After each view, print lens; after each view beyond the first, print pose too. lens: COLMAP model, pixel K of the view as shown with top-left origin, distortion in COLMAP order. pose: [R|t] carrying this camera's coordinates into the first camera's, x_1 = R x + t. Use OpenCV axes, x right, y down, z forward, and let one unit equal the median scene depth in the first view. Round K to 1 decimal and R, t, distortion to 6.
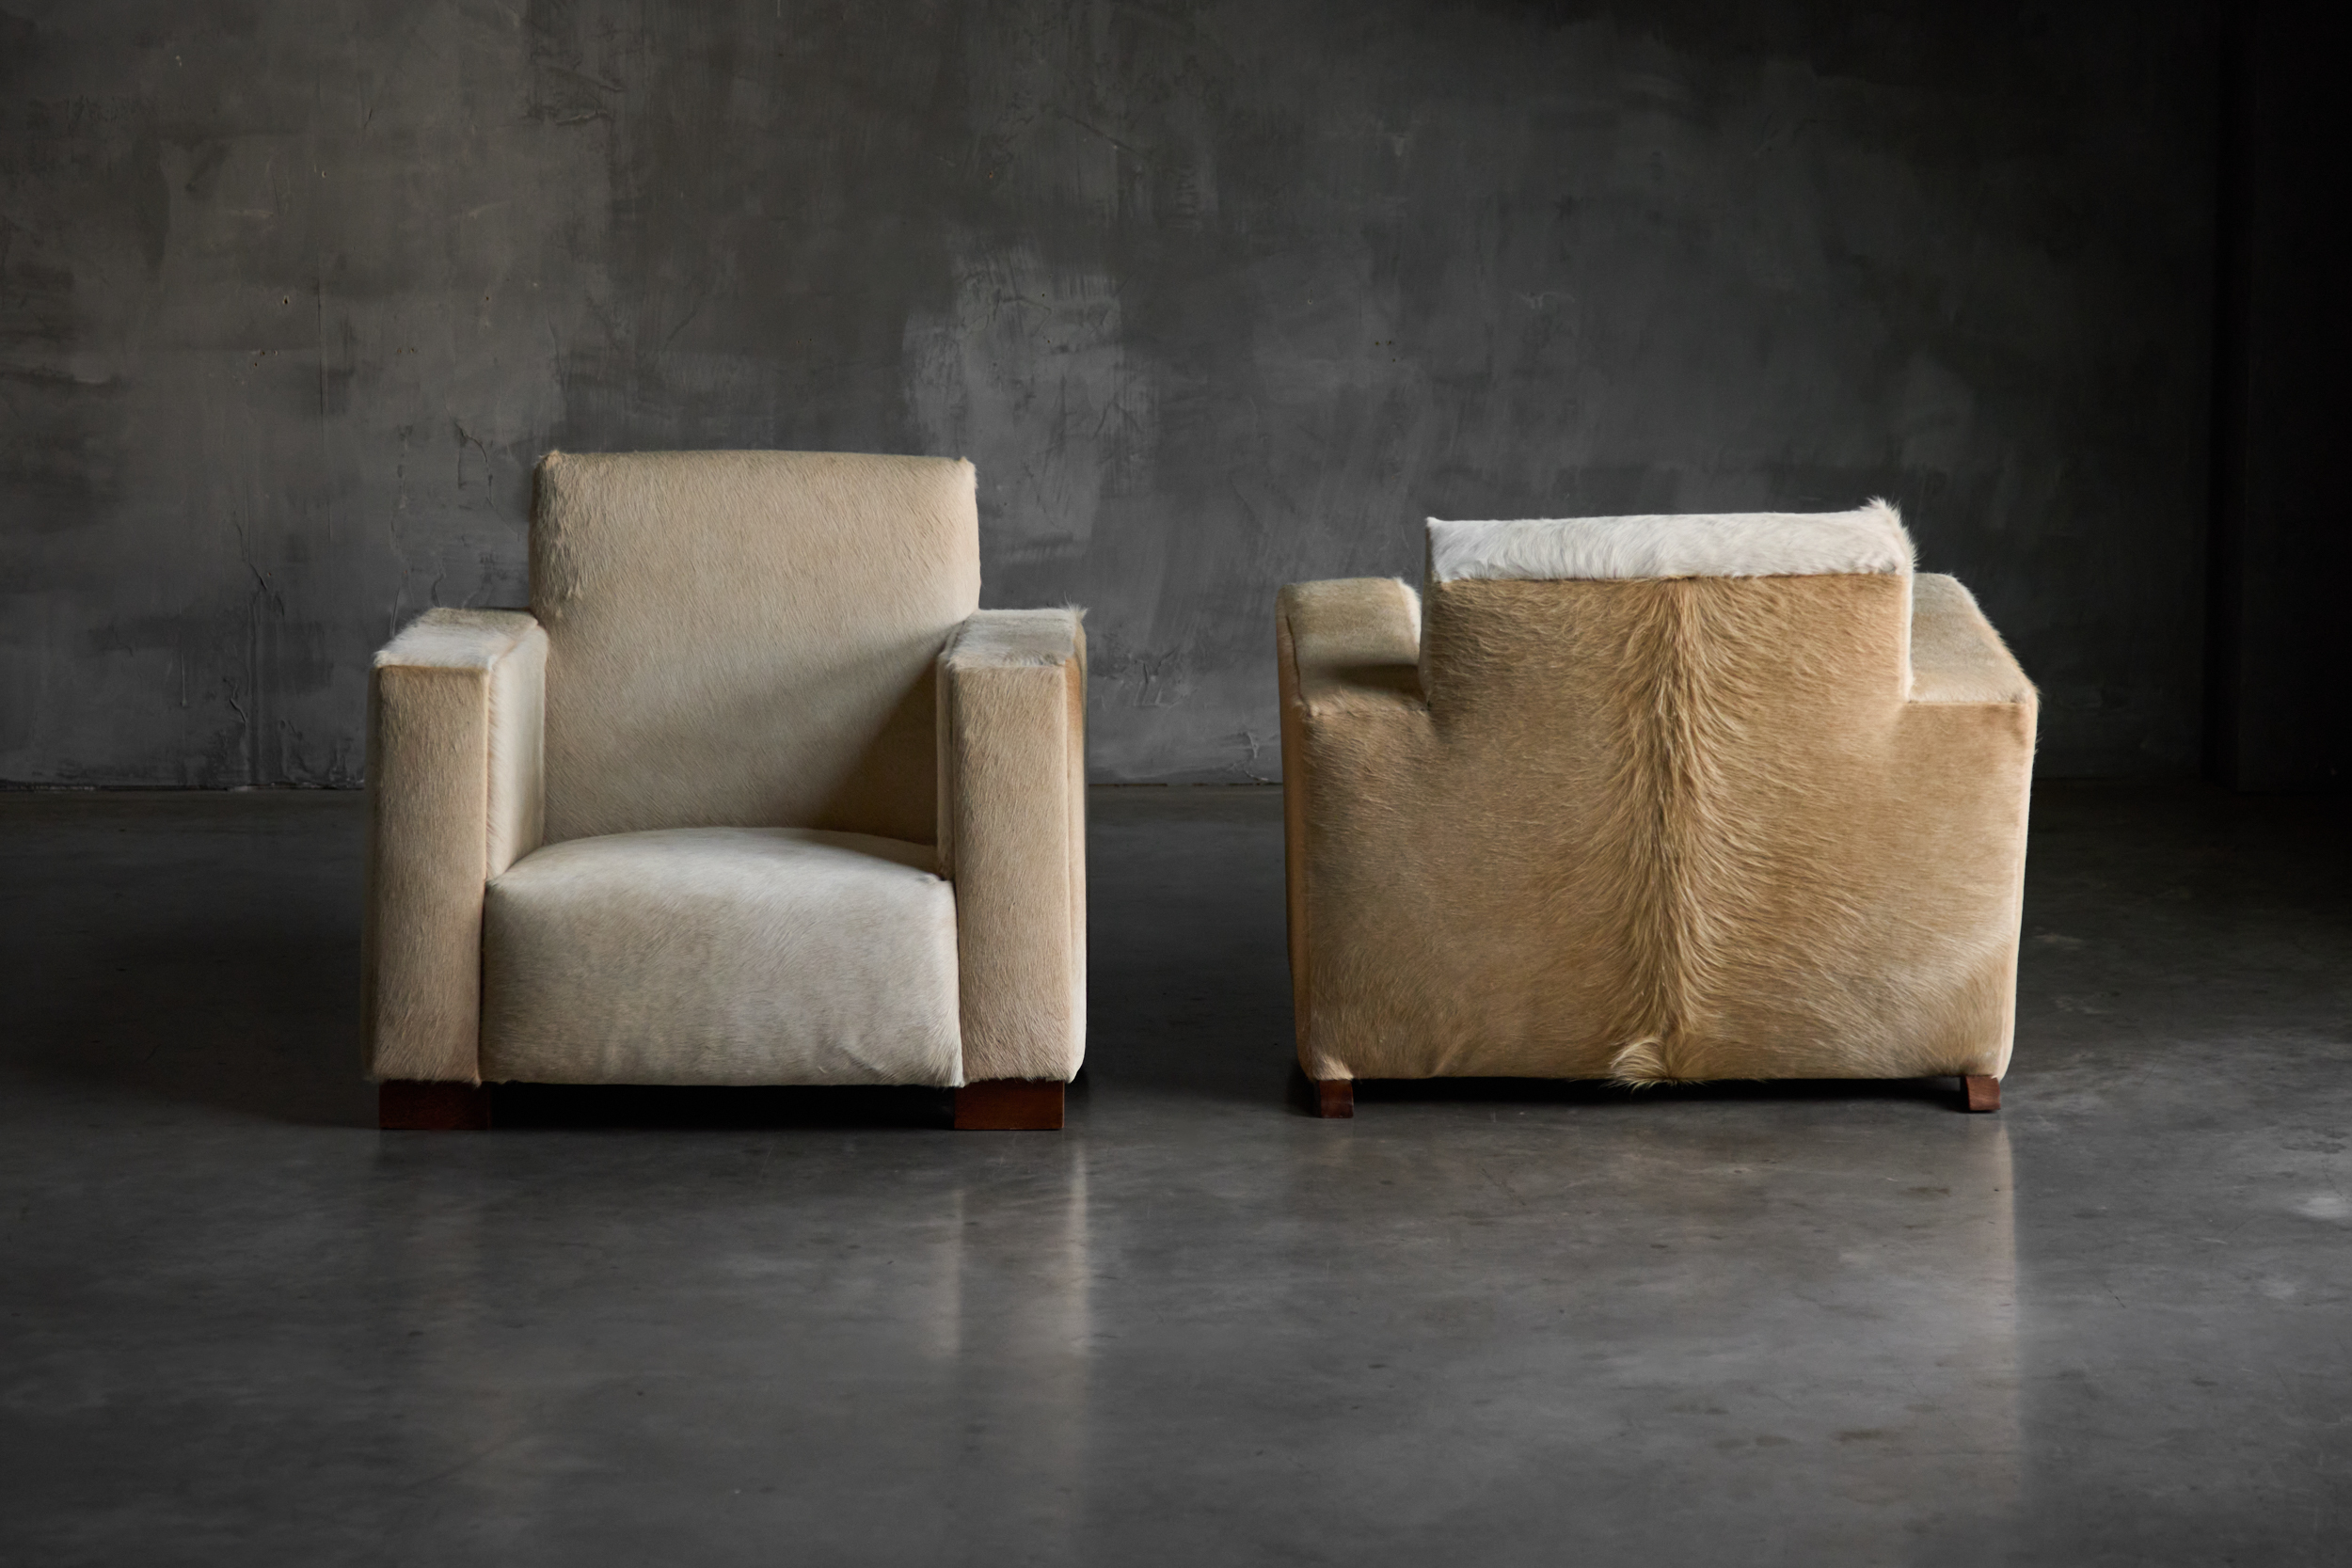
lens RADIAL K [[6046.2, 0, 1177.2], [0, 6046.2, 820.0], [0, 0, 1]] dist [0.056039, -0.318353]
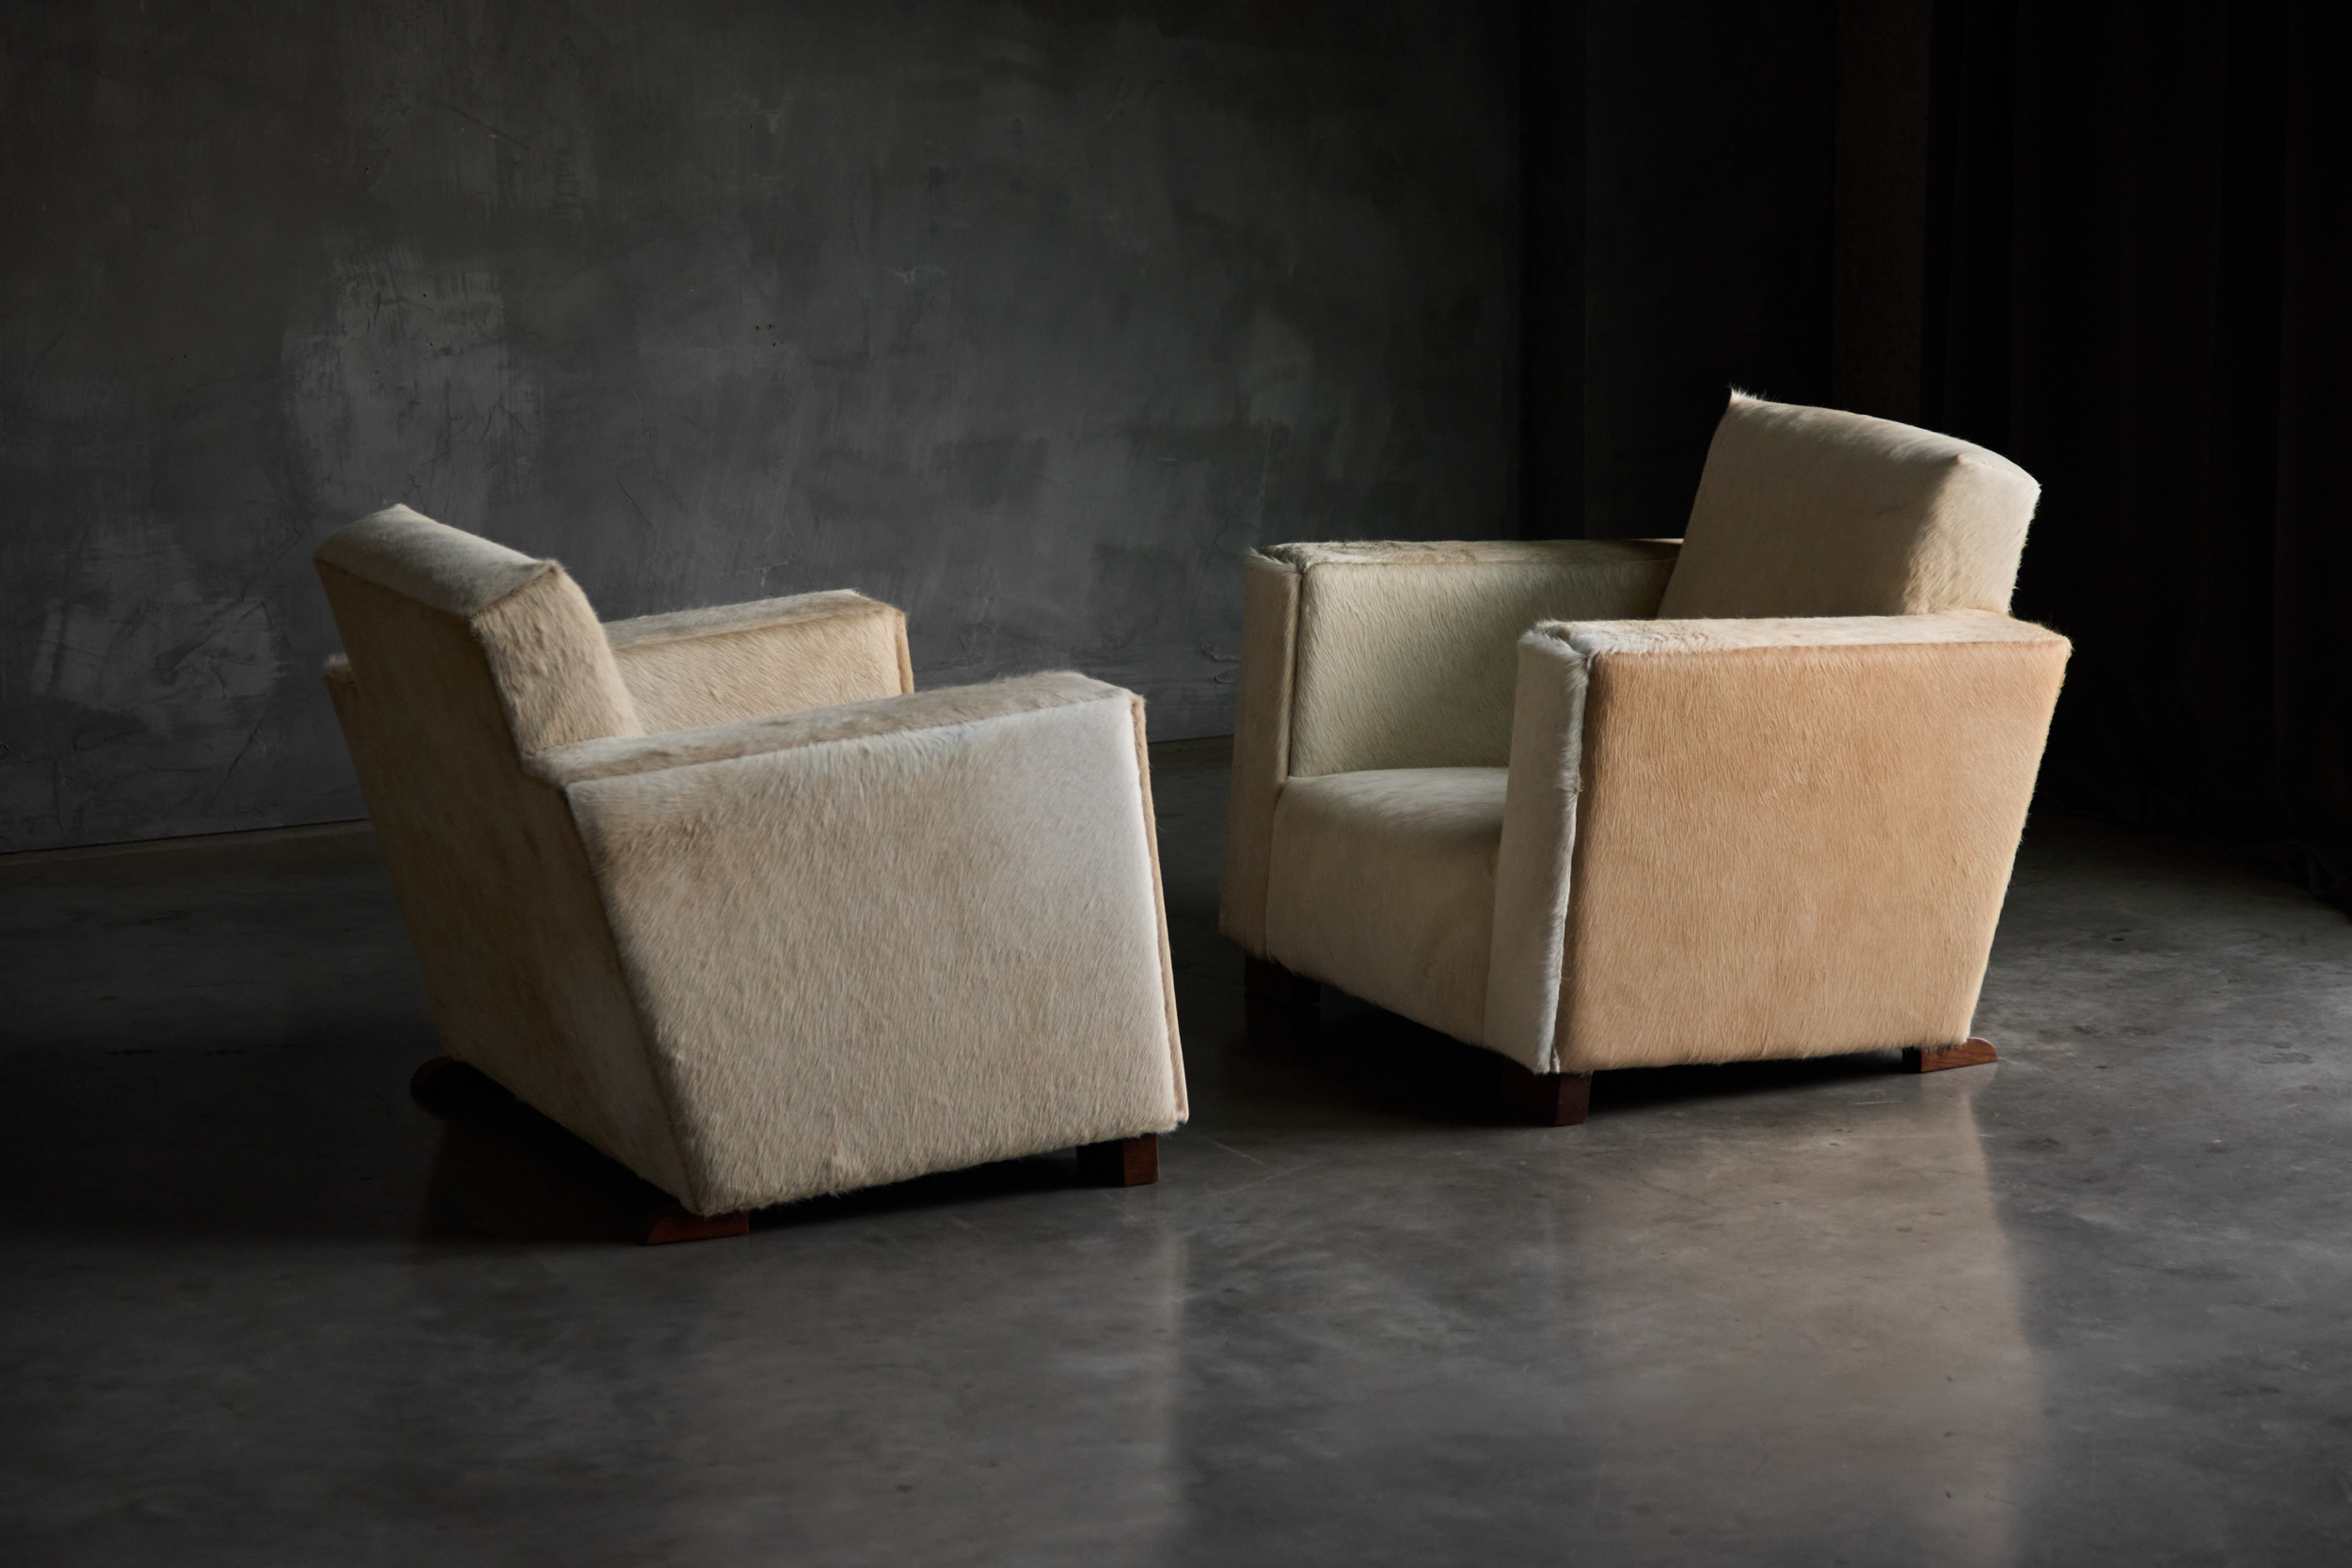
lens RADIAL K [[5773.5, 0, 1174.3], [0, 5773.5, 776.5], [0, 0, 1]] dist [0.028105, -0.082998]
pose [[0.911854, -0.084734, 0.401674, -0.284718], [0.080031, 0.996385, 0.028510, -0.028342], [-0.402638, 0.006149, 0.915339, 0.128067]]
